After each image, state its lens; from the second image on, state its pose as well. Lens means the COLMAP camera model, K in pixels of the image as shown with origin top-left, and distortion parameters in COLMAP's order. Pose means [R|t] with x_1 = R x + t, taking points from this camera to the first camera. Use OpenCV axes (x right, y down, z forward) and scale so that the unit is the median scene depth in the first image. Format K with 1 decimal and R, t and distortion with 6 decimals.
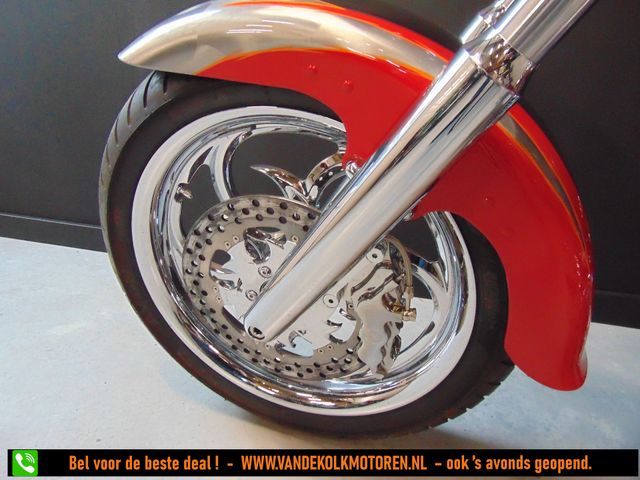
lens RADIAL K [[515.2, 0, 320.0], [0, 515.2, 240.0], [0, 0, 1]] dist [-0.094514, 0.001807]
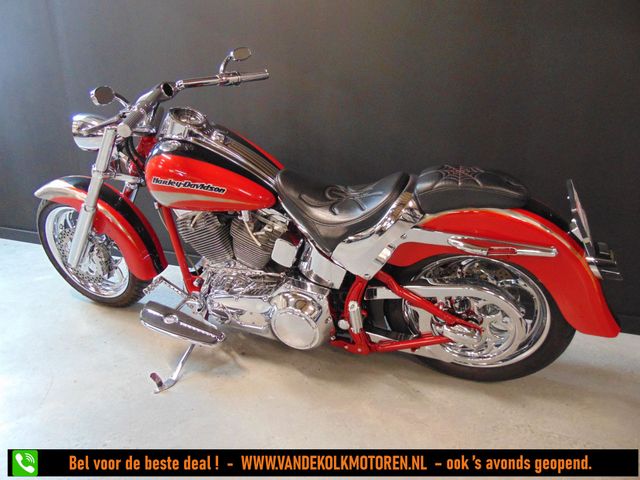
lens RADIAL K [[478.5, 0, 320.0], [0, 478.5, 240.0], [0, 0, 1]] dist [-0.002861, 0.004681]
pose [[0.997595, 0.005338, -0.069104, 1.802121], [-0.006110, 0.999921, -0.010963, 0.022932], [0.069040, 0.011359, 0.997549, -2.214323]]
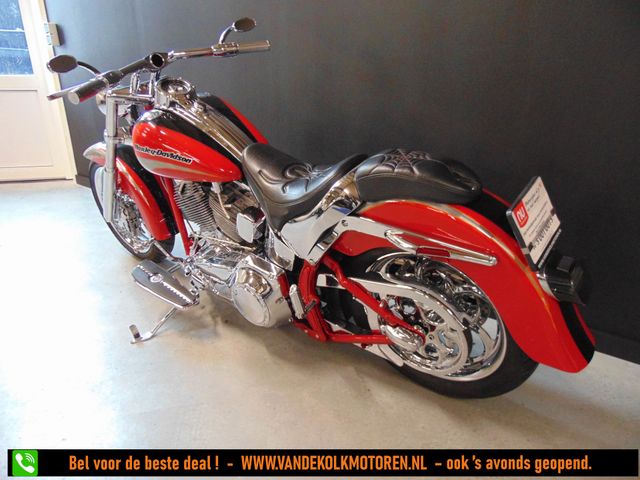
lens RADIAL K [[478.5, 0, 320.0], [0, 478.5, 240.0], [0, 0, 1]] dist [-0.002861, 0.004681]
pose [[0.931327, 0.120634, -0.343624, 2.676308], [-0.108460, 0.992605, 0.054508, -0.051603], [0.347658, -0.013496, 0.937524, -1.935881]]
